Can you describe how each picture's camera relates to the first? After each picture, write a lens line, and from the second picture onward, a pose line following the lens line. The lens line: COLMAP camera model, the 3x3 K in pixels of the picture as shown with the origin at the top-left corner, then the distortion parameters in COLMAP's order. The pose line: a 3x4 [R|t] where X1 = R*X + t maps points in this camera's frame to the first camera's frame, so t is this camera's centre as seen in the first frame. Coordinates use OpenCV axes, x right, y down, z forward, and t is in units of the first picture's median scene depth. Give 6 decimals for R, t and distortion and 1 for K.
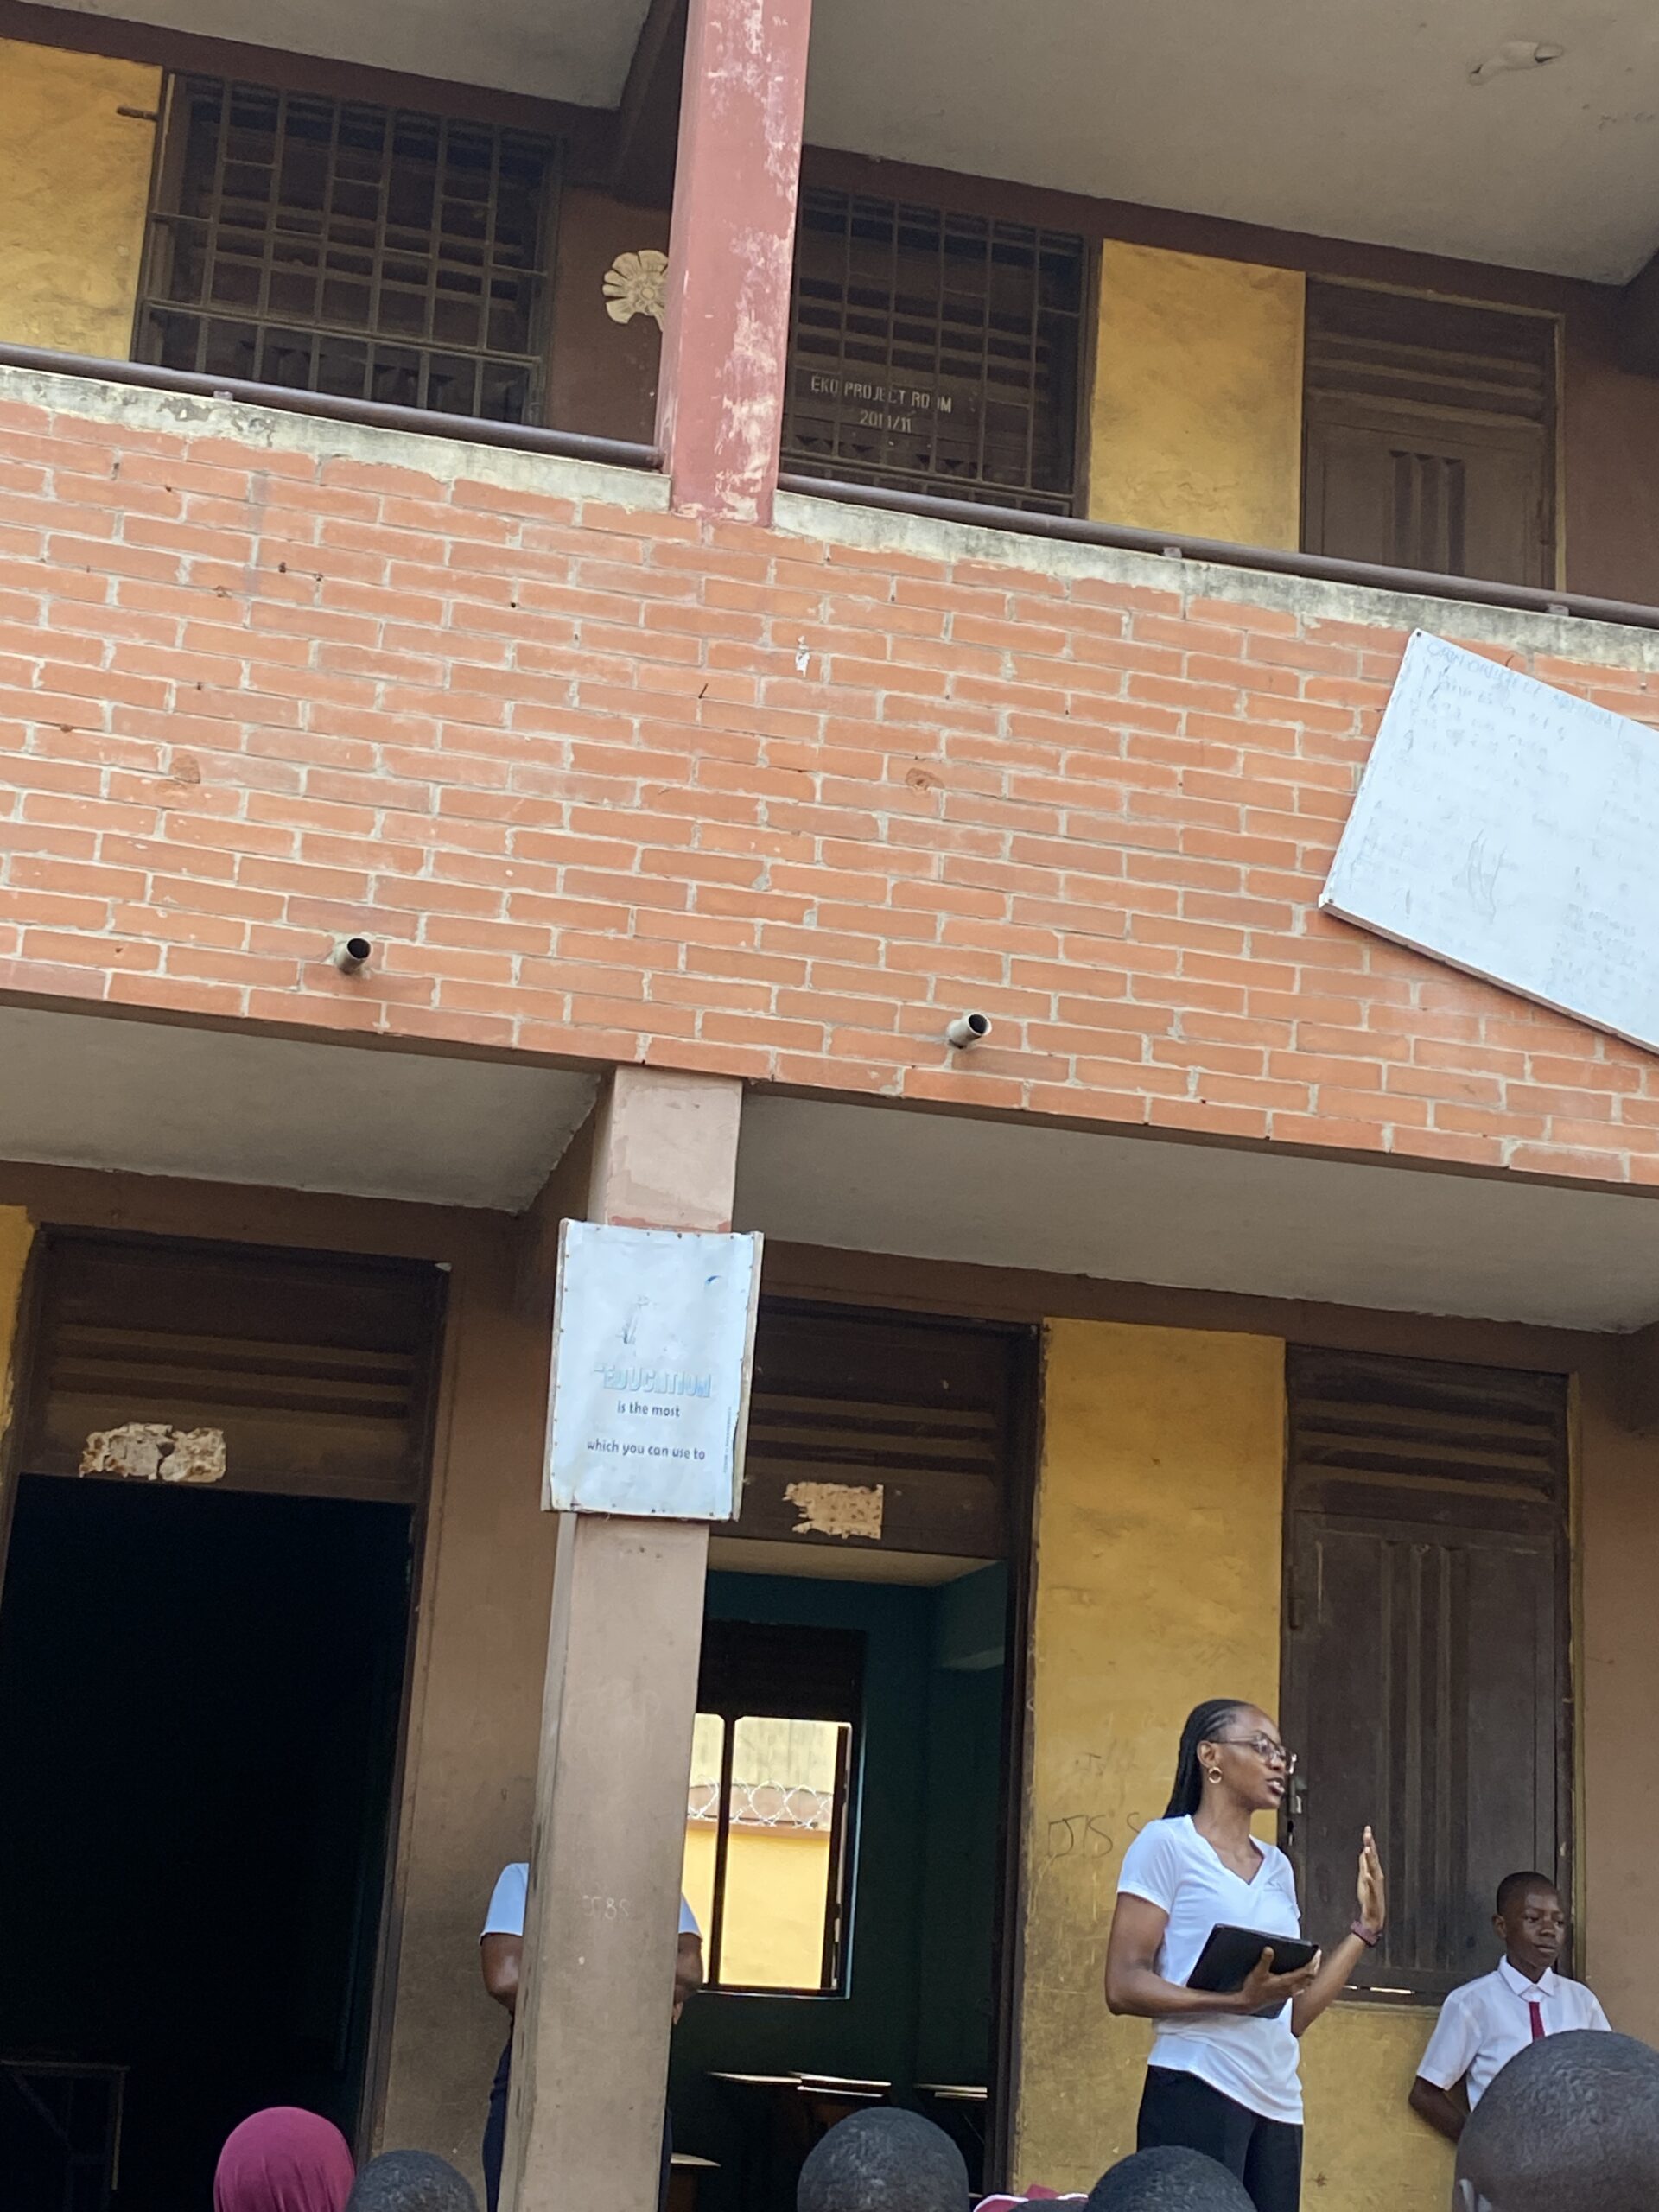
lens RADIAL K [[3378.2, 0, 882.2], [0, 3378.2, 1053.4], [0, 0, 1]] dist [0.108325, 0.000000]
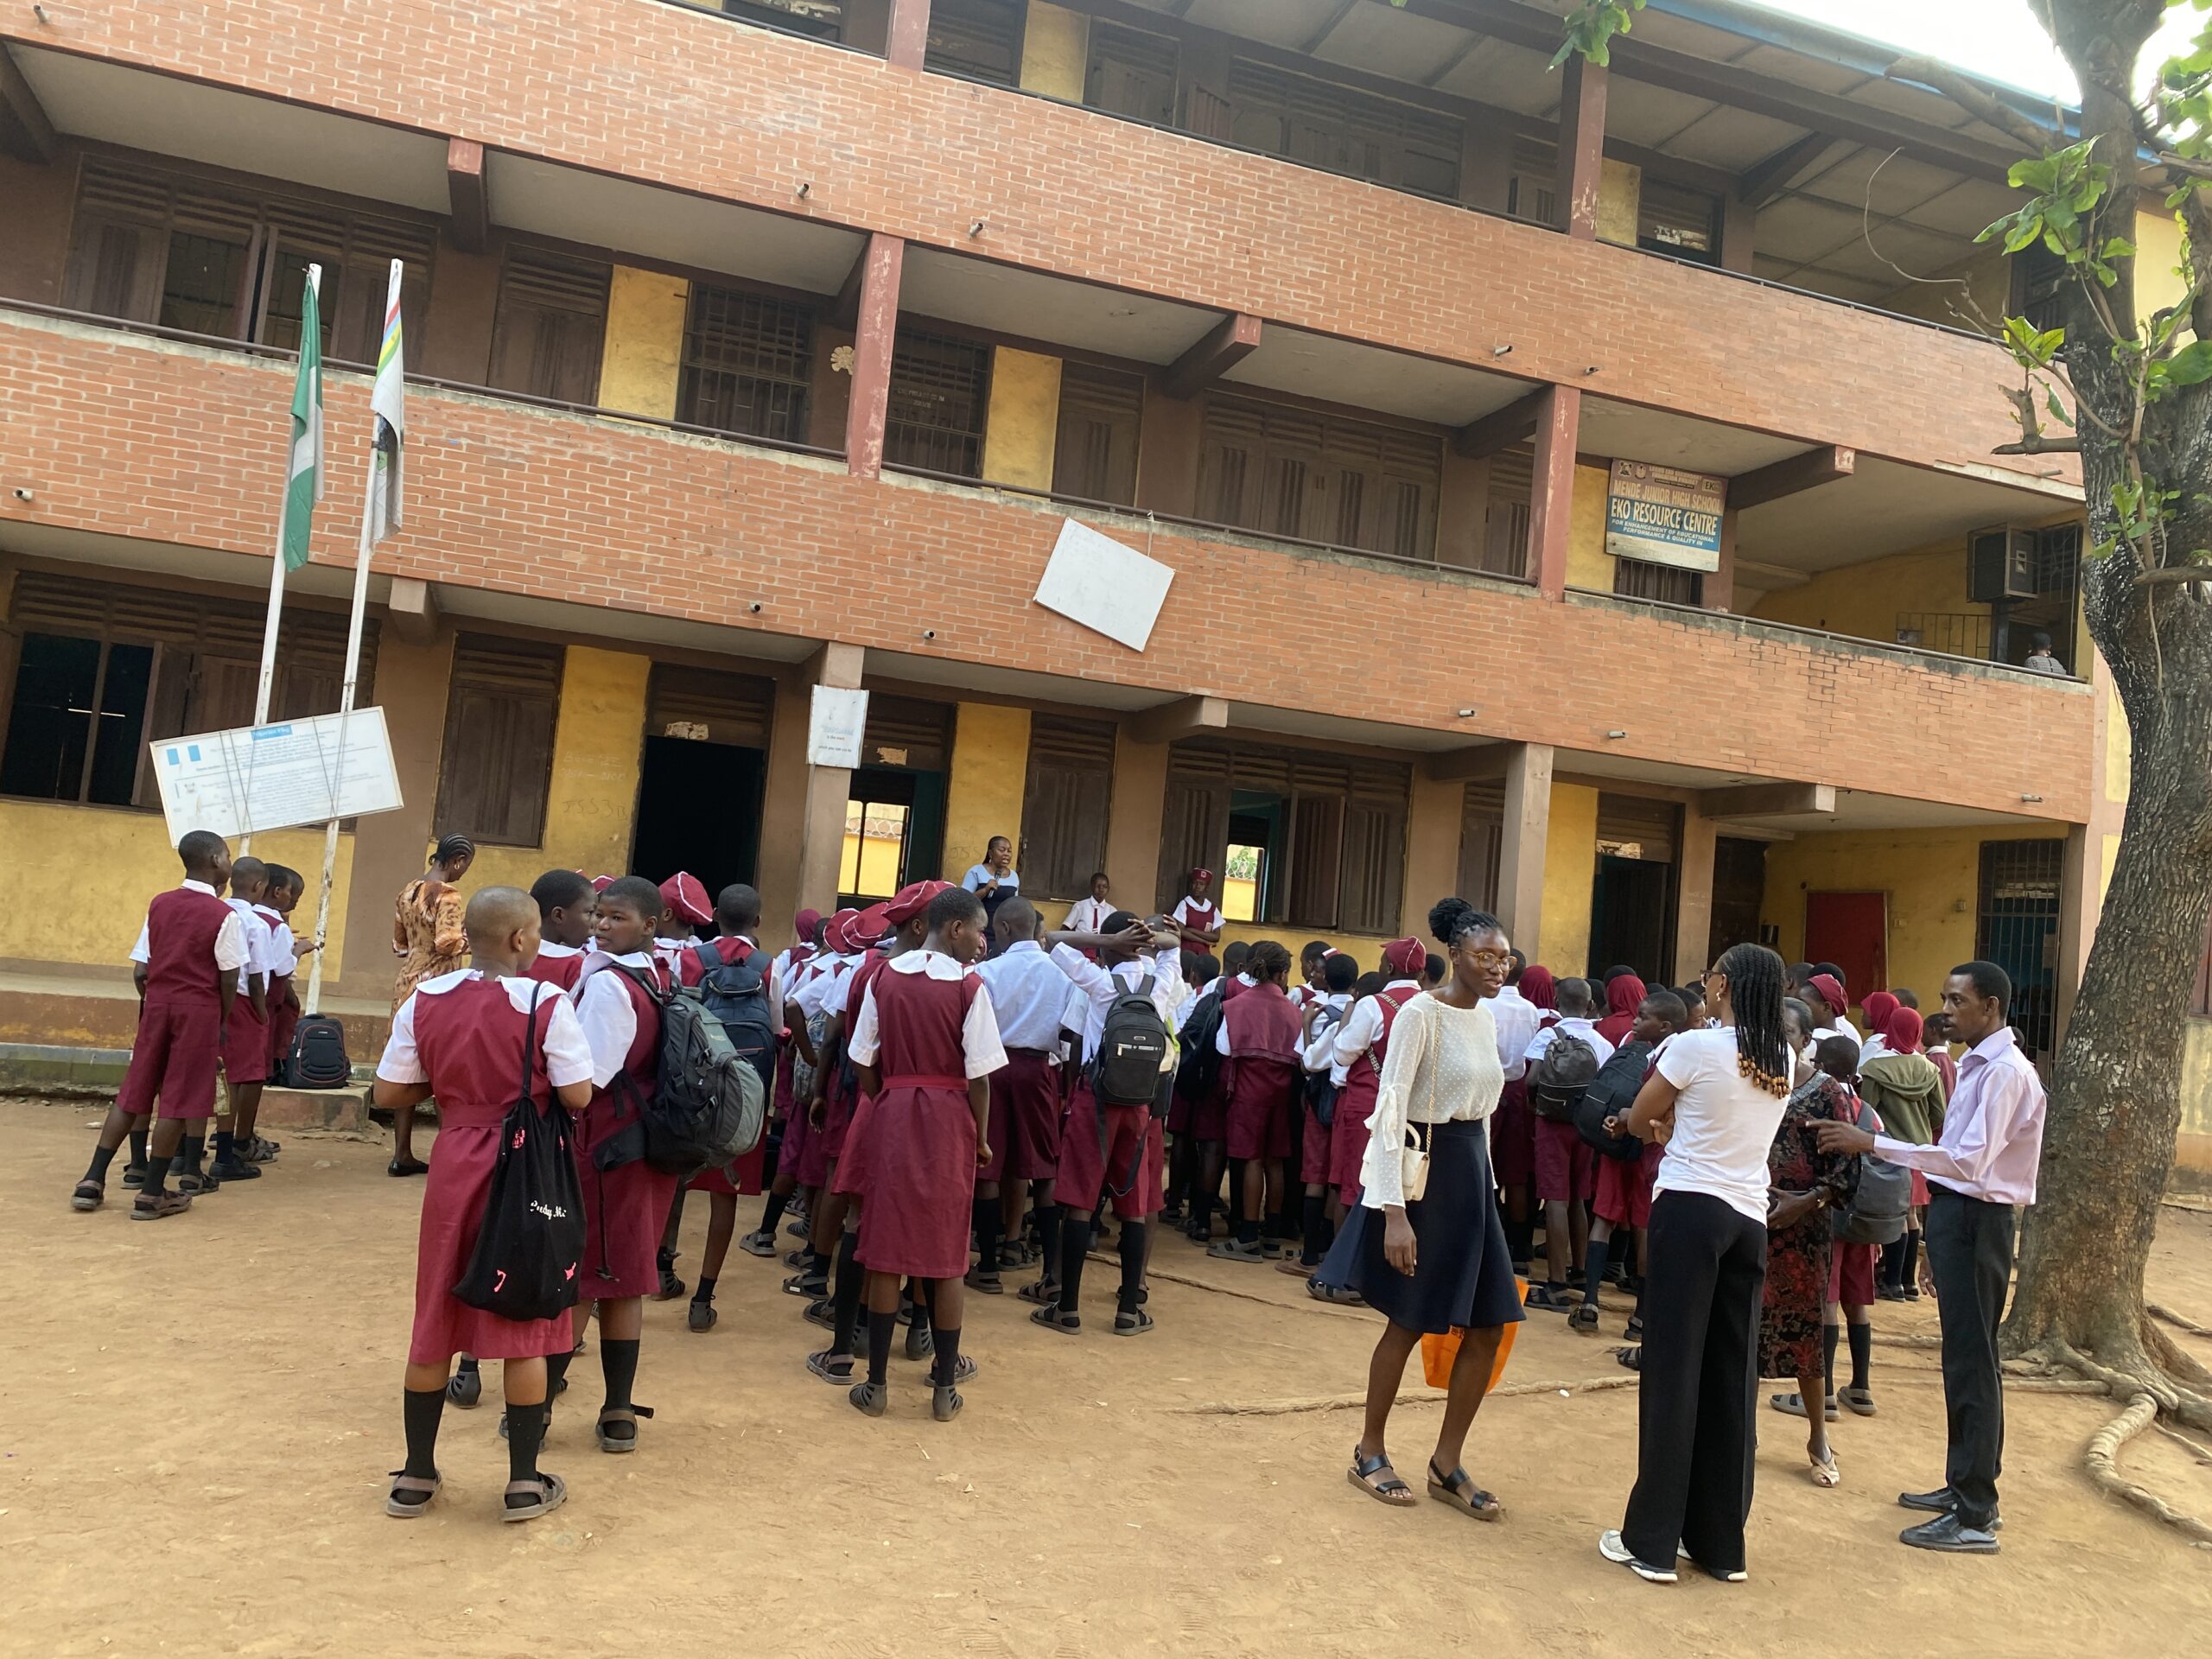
lens RADIAL K [[1686.2, 0, 1108.6], [0, 1686.2, 840.4], [0, 0, 1]] dist [0.043094, -0.084638]
pose [[0.994679, 0.042621, 0.093796, 0.054307], [-0.062591, 0.973133, 0.221572, -0.194672], [-0.081833, -0.226264, 0.970623, -0.764216]]
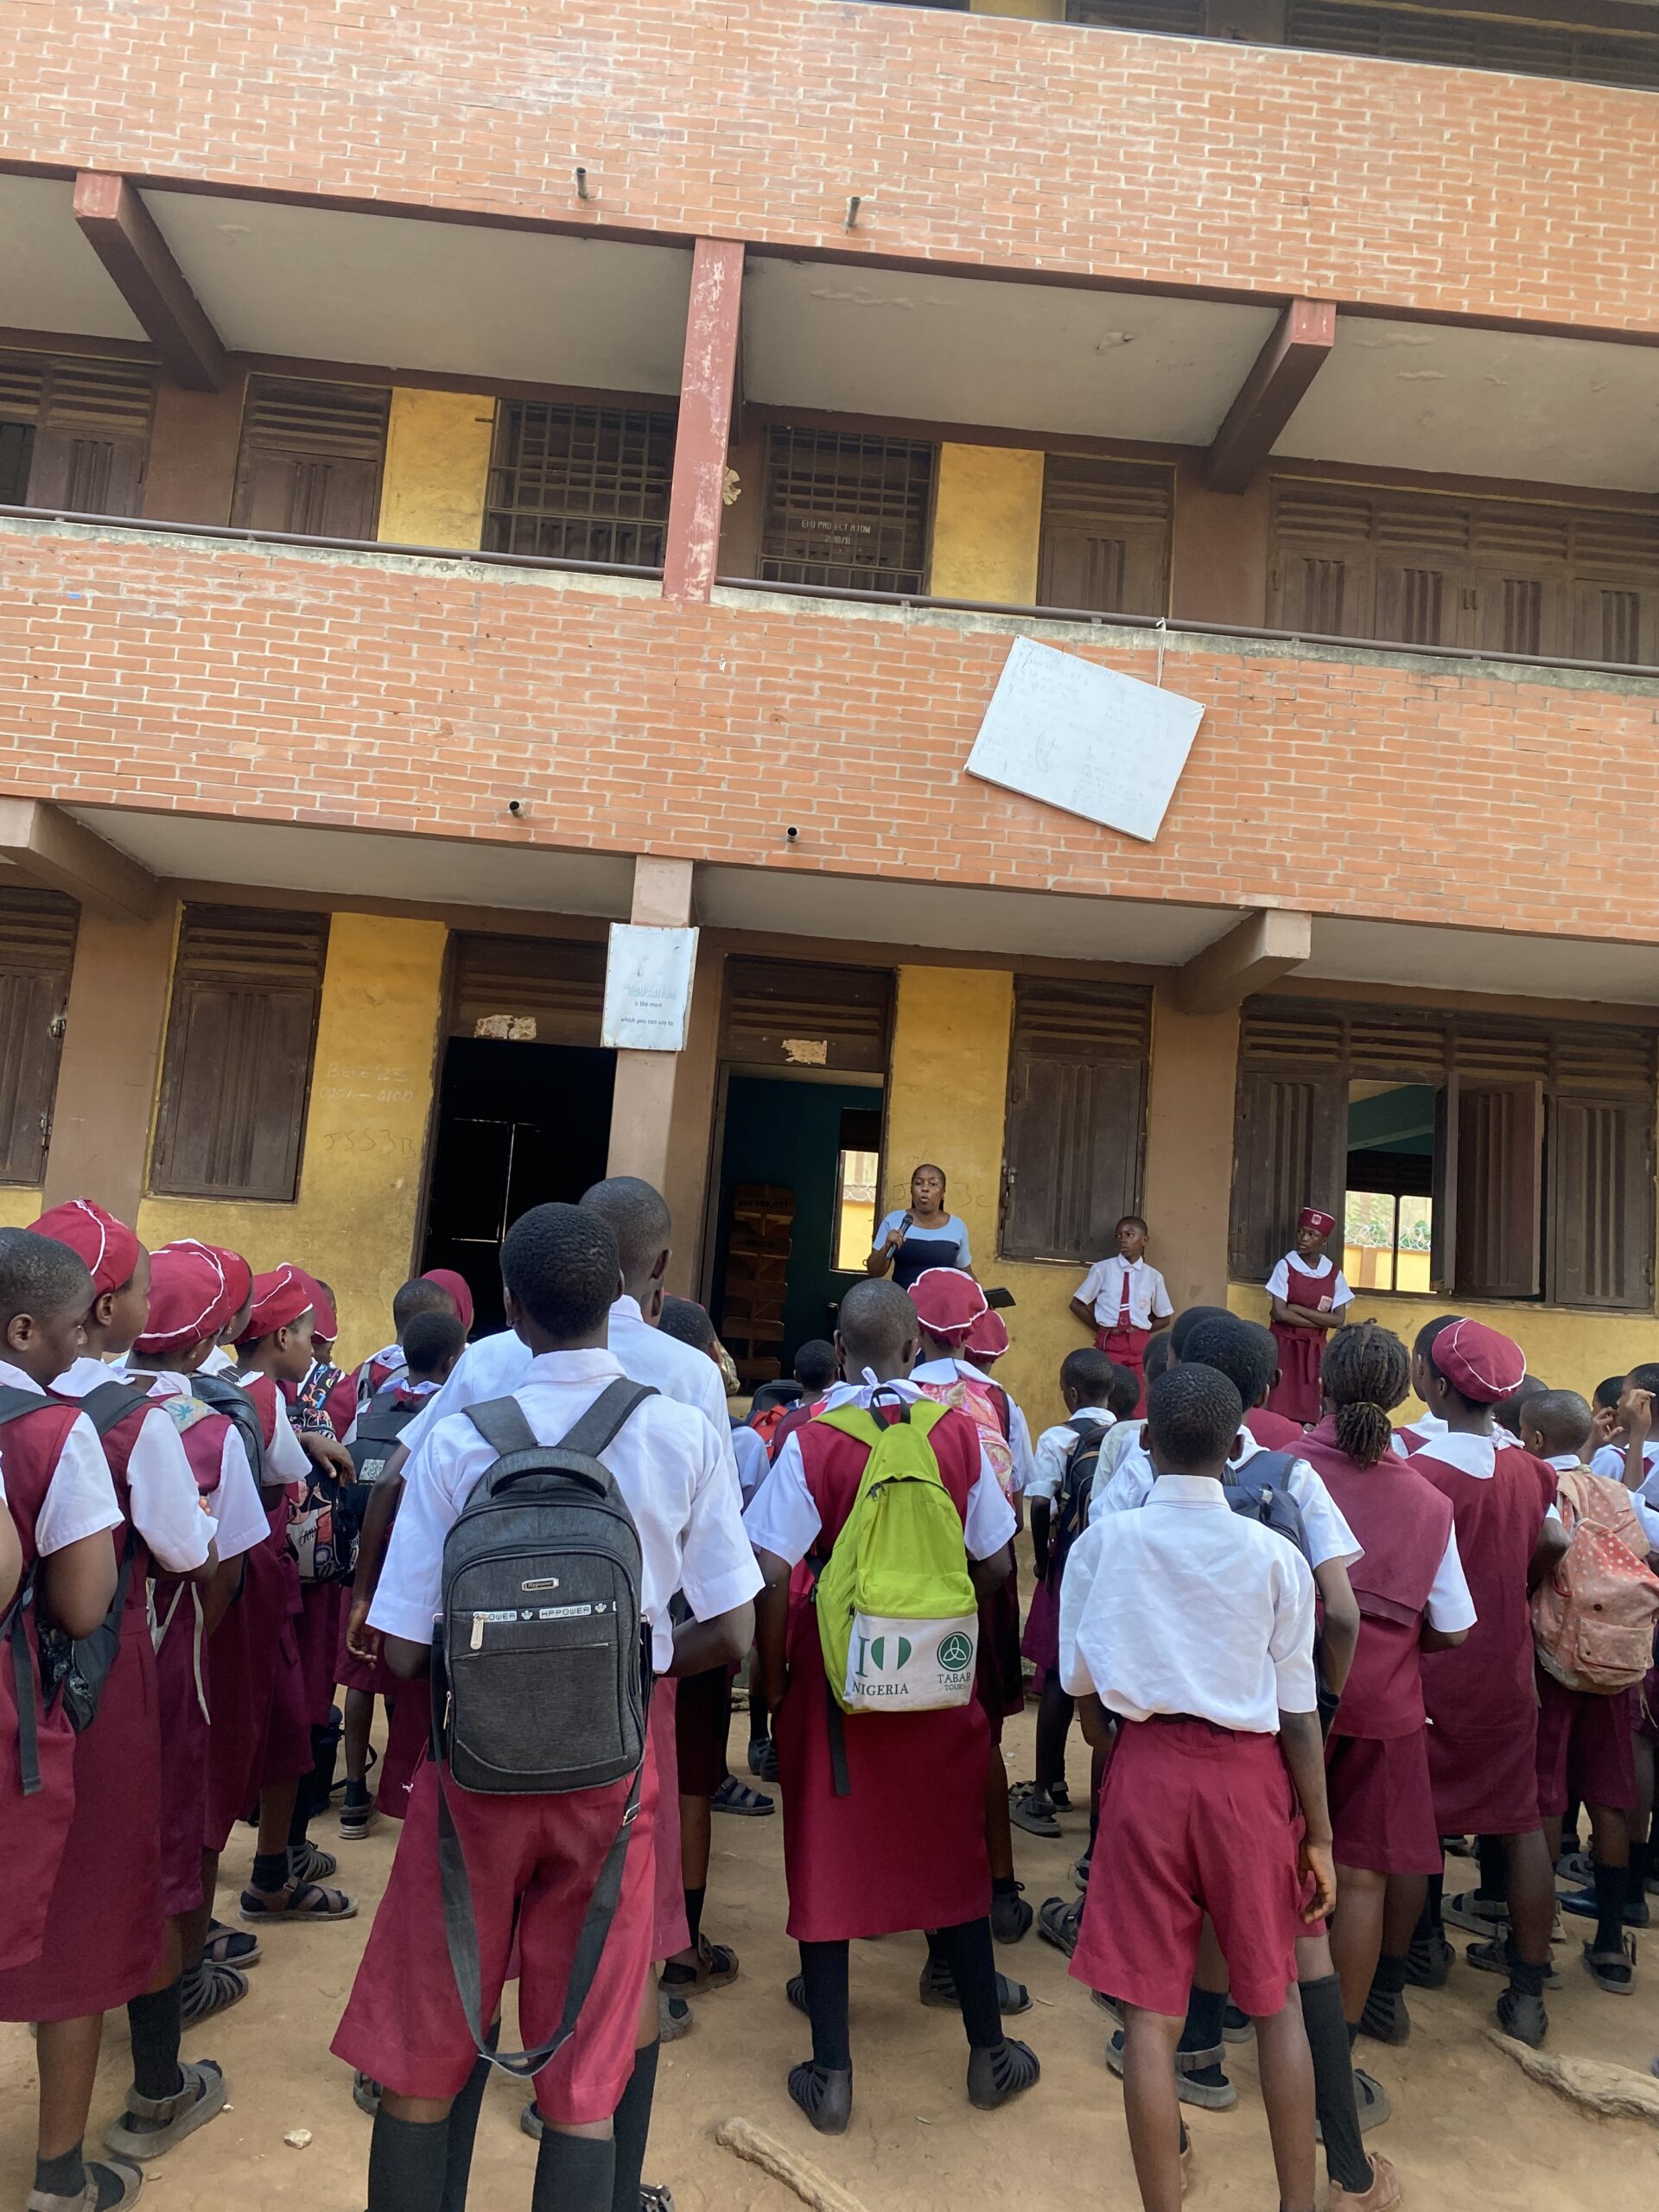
lens RADIAL K [[1686.2, 0, 846.4], [0, 1686.2, 1103.6], [0, 0, 1]] dist [0.043094, -0.084638]
pose [[0.983190, -0.002254, -0.182574, 0.254209], [0.030132, 0.988217, 0.150064, 0.003227], [0.180084, -0.153042, 0.971673, -0.099065]]
